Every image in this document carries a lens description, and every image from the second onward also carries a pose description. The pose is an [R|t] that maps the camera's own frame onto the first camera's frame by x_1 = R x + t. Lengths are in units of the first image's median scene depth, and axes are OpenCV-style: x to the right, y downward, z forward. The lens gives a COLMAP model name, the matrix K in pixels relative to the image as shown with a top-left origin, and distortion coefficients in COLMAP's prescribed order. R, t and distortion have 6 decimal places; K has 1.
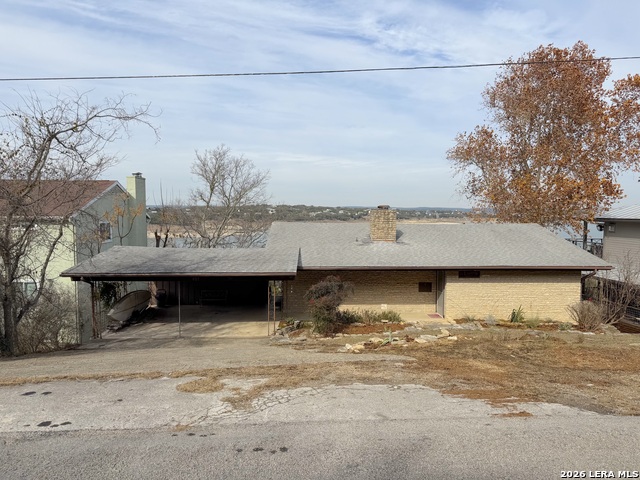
lens RADIAL K [[476.0, 0, 319.8], [0, 476.0, 239.7], [0, 0, 1]] dist [0.001765, 0.000631]
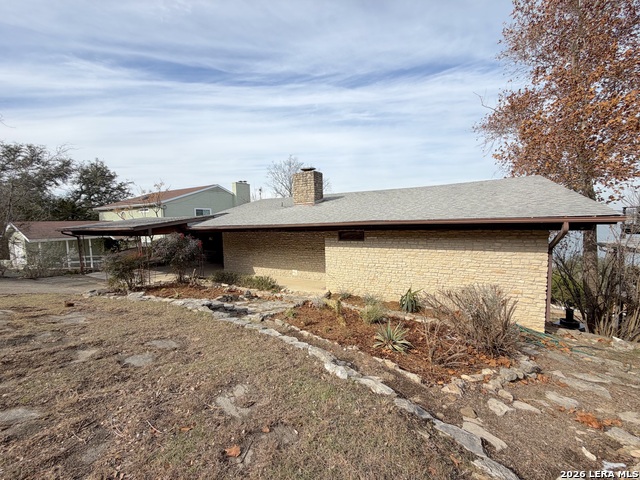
lens RADIAL K [[278.2, 0, 321.1], [0, 278.2, 238.5], [0, 0, 1]] dist [0.002725, 0.000405]
pose [[0.830638, 0.007880, -0.556757, 0.516479], [-0.007557, 0.999967, 0.002878, 0.075312], [0.556761, 0.001817, 0.830671, 0.600803]]
